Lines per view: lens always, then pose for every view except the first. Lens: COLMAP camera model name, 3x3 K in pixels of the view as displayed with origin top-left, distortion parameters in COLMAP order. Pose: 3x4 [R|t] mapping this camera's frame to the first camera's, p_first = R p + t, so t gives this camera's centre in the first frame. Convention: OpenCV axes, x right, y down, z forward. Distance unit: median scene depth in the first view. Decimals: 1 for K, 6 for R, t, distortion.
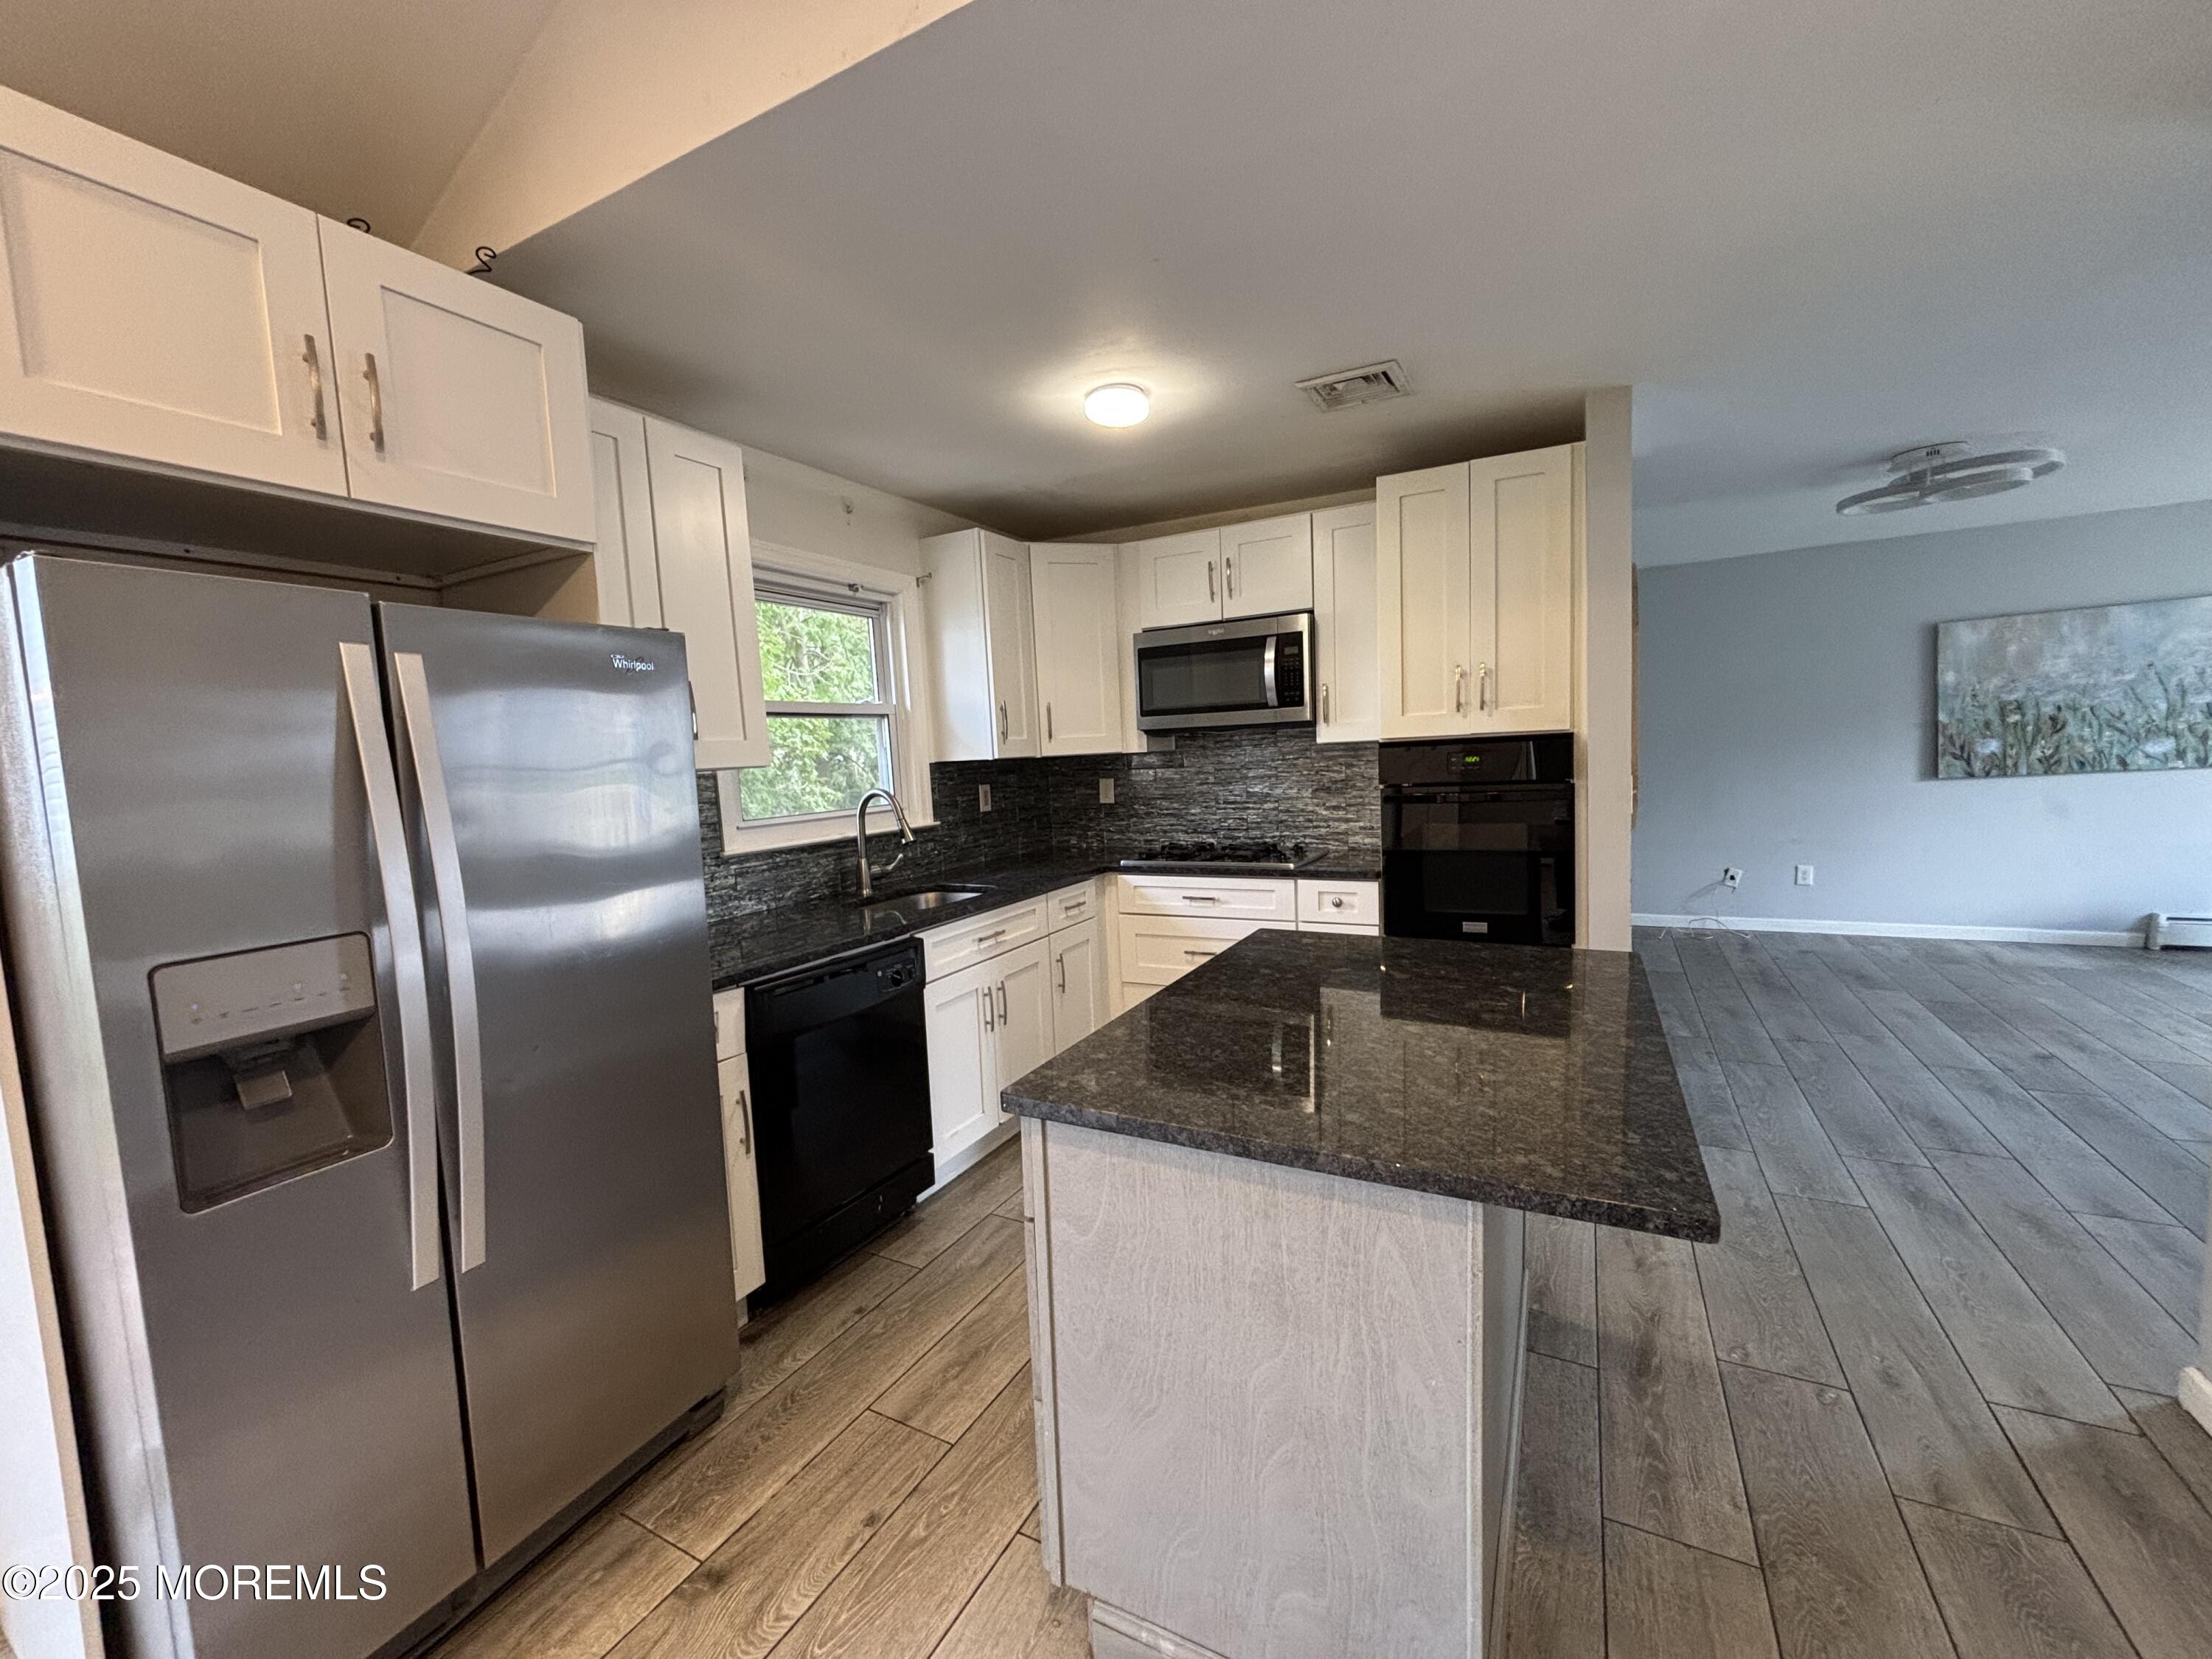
lens RADIAL K [[881.8, 0, 1101.5], [0, 881.8, 825.4], [0, 0, 1]] dist [0.002594, -0.000023]
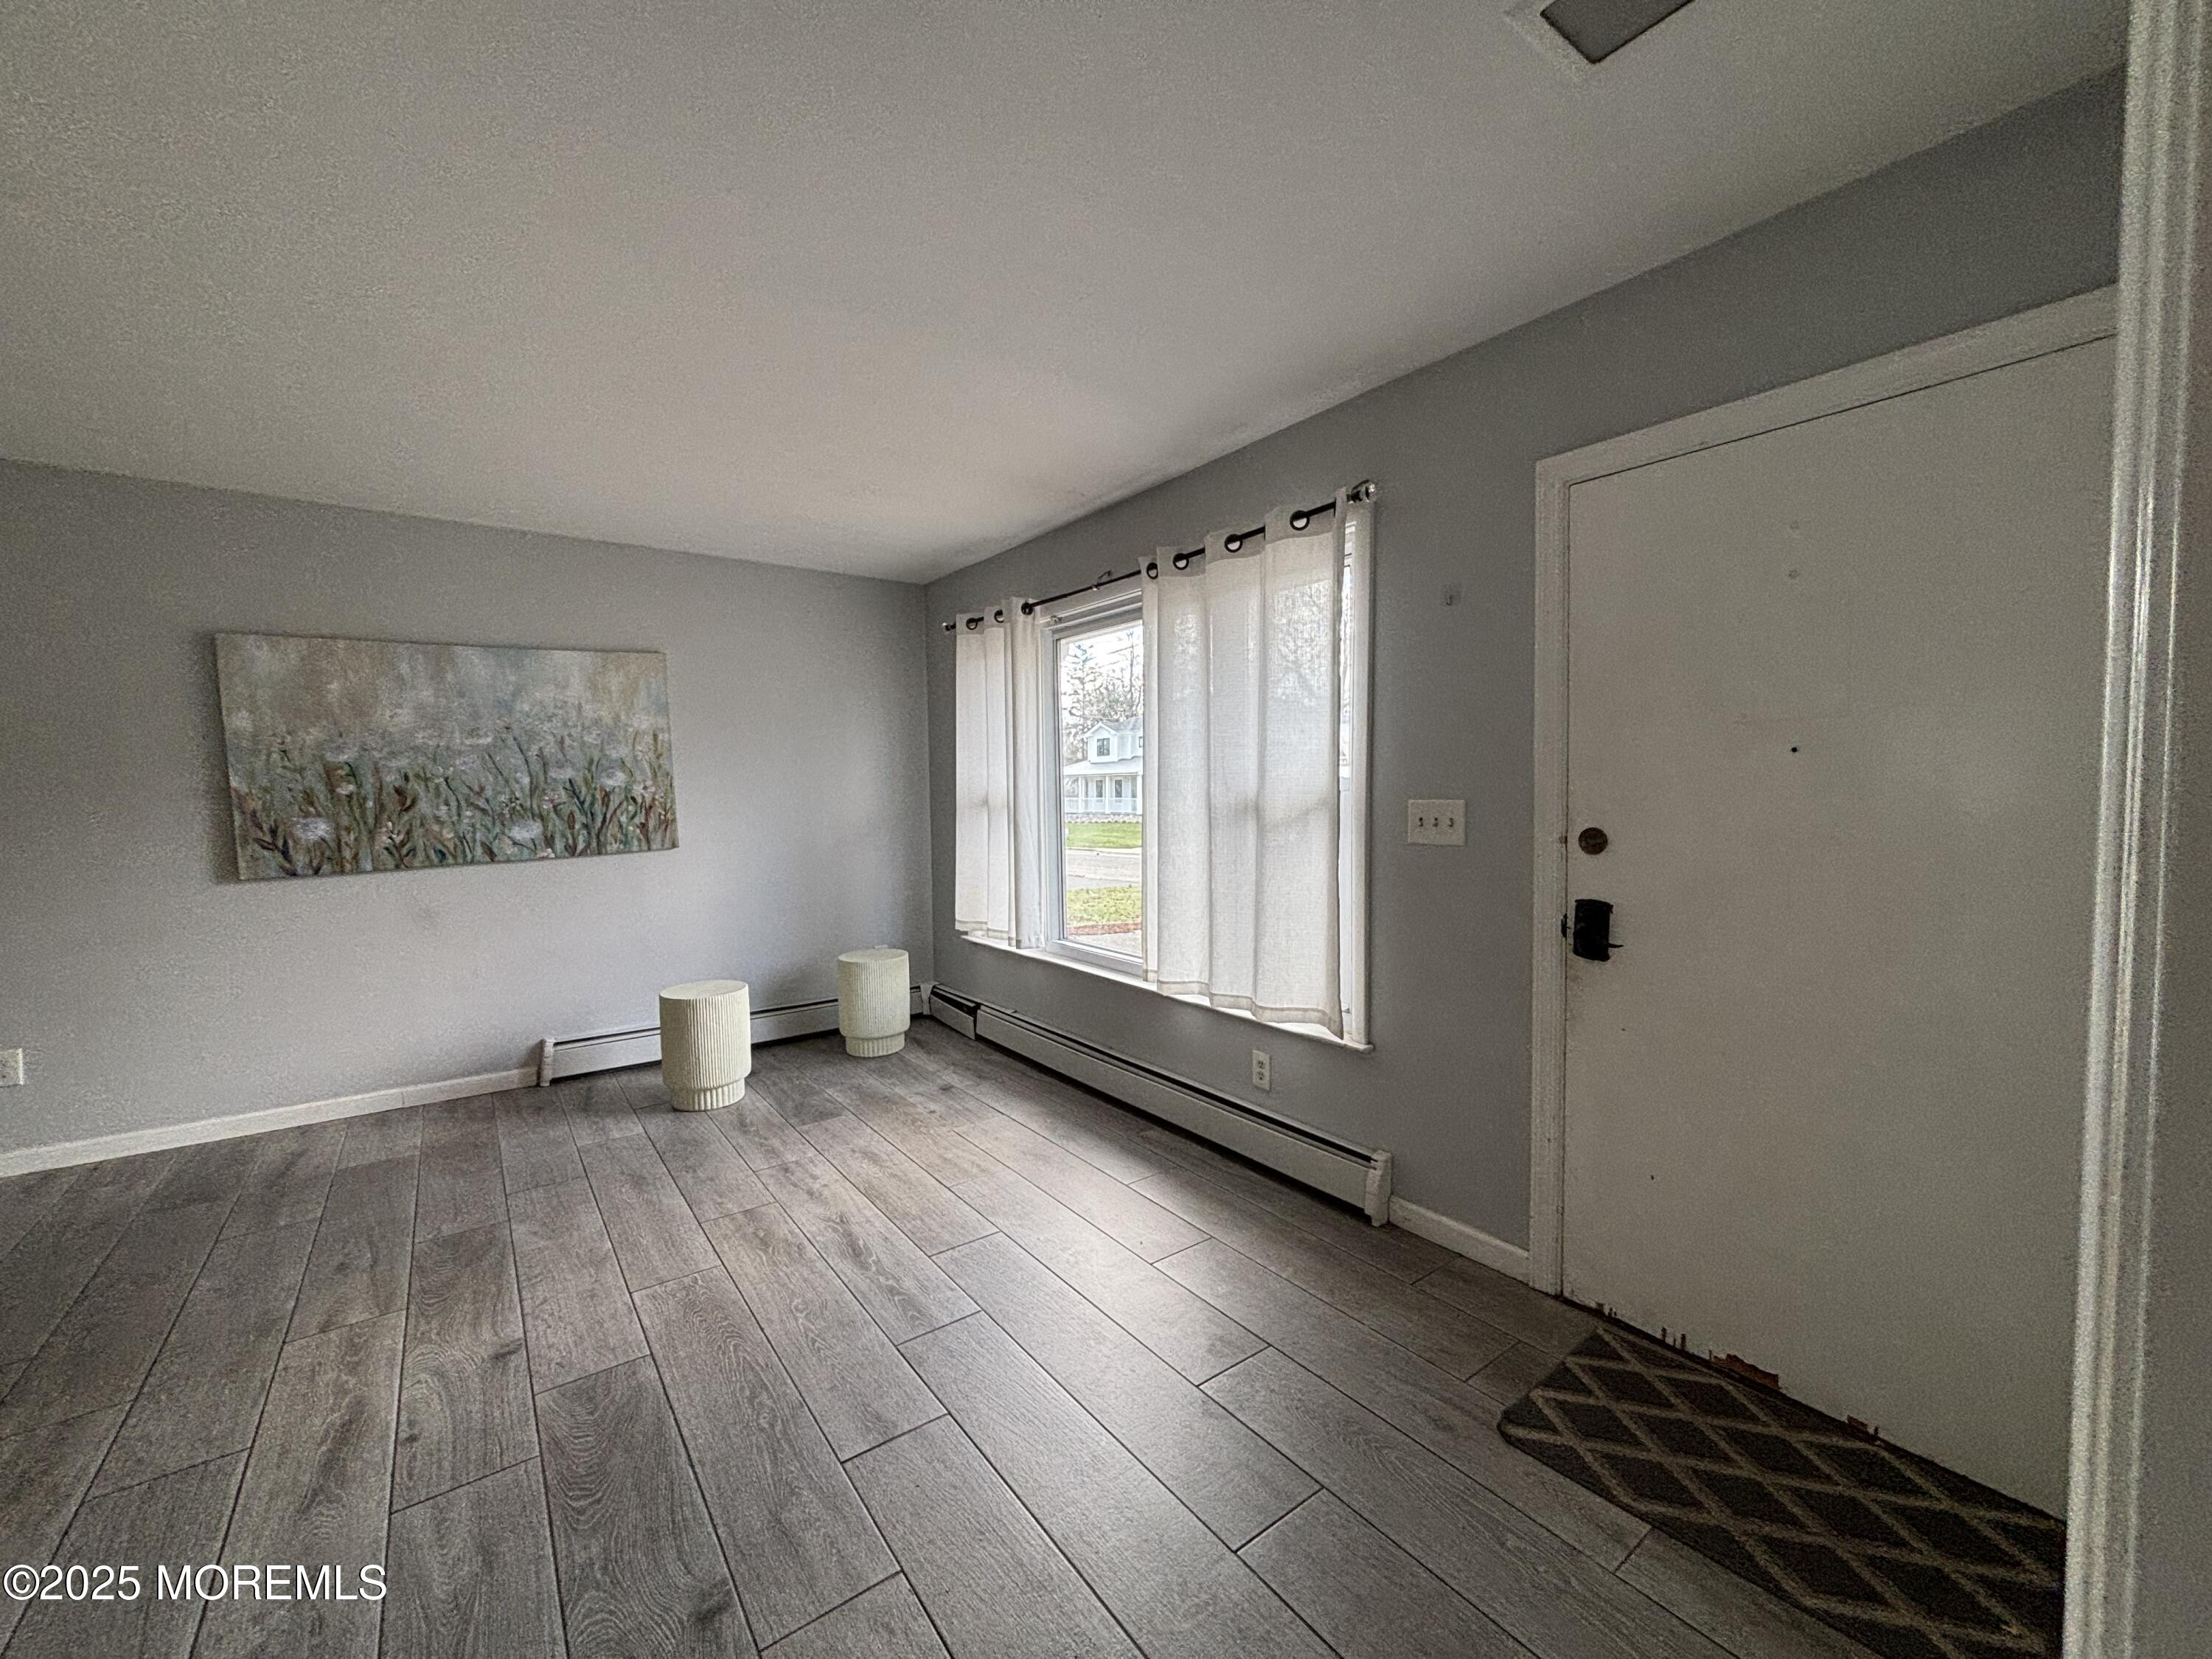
lens RADIAL K [[881.8, 0, 1102.0], [0, 881.8, 820.2], [0, 0, 1]] dist [0.002594, -0.000023]
pose [[0.433142, 0.009063, 0.901280, 0.686156], [0.065488, 0.996990, -0.041499, -0.031541], [-0.898943, 0.076998, 0.431245, 0.190003]]
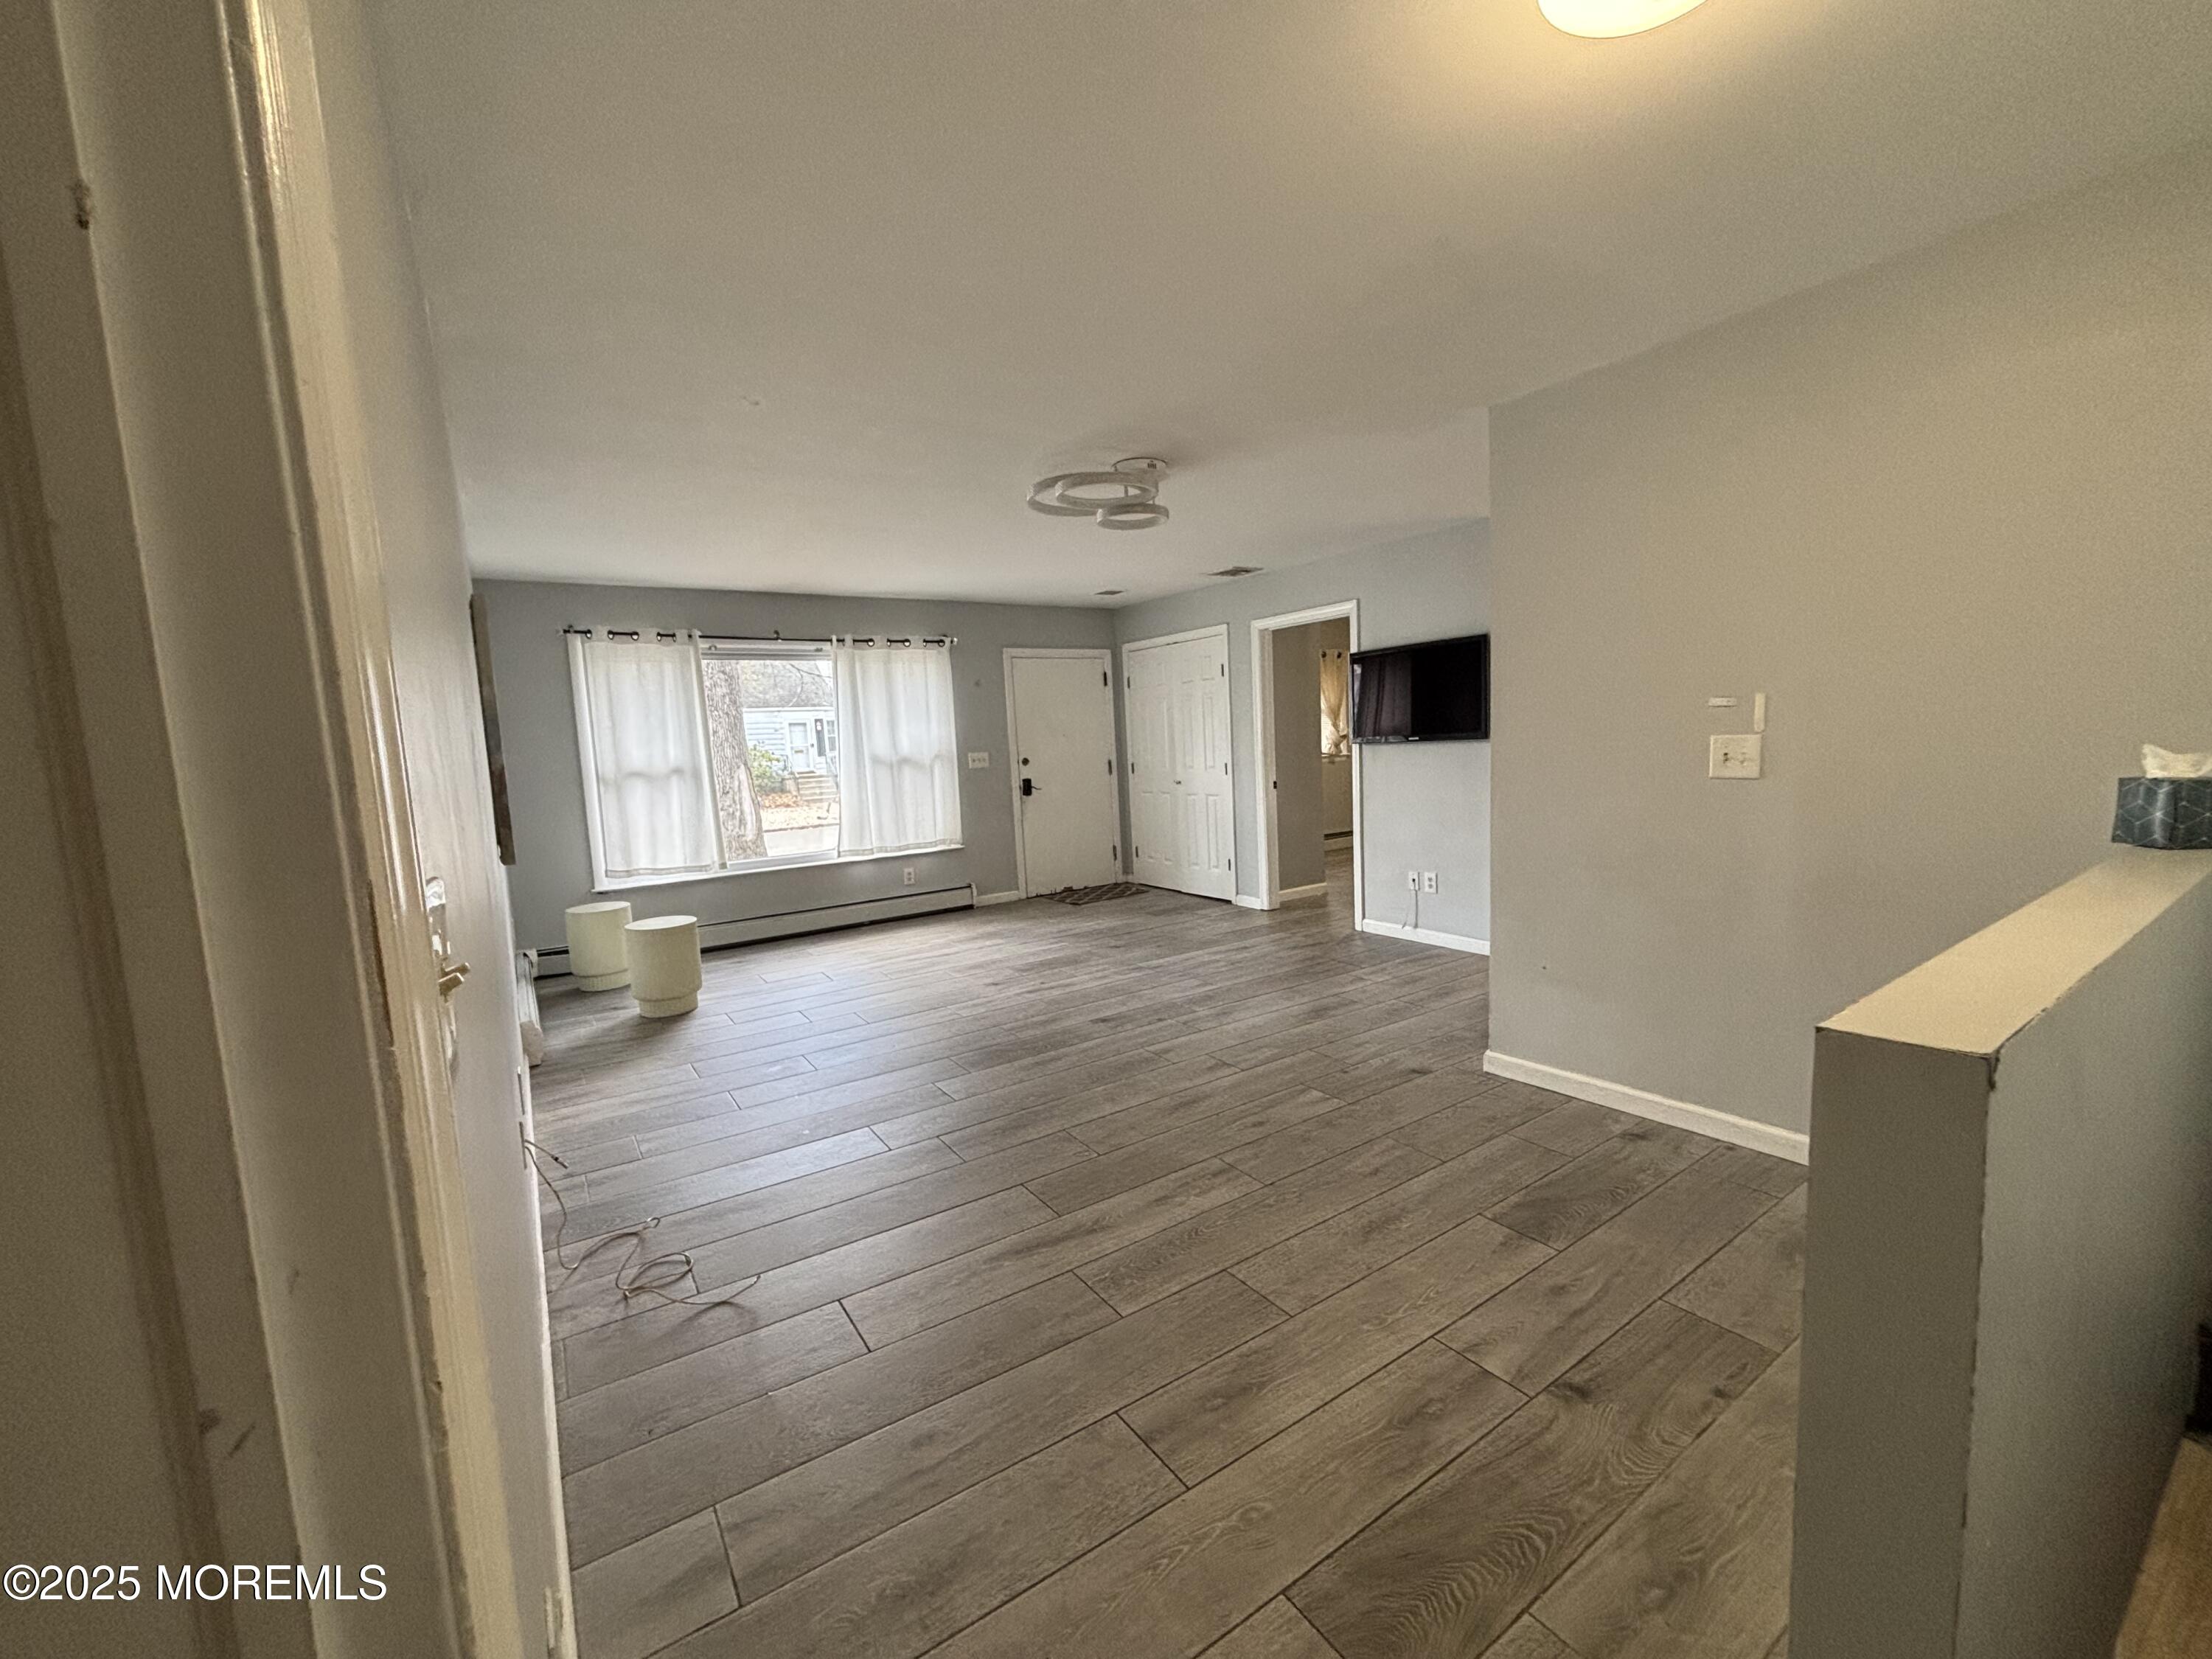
lens RADIAL K [[881.8, 0, 1103.0], [0, 881.8, 837.7], [0, 0, 1]] dist [0.002594, -0.000023]
pose [[-0.880306, 0.040772, 0.472651, 0.360074], [0.130582, 0.978639, 0.158789, -0.117305], [-0.456081, 0.201502, -0.866826, 1.418041]]
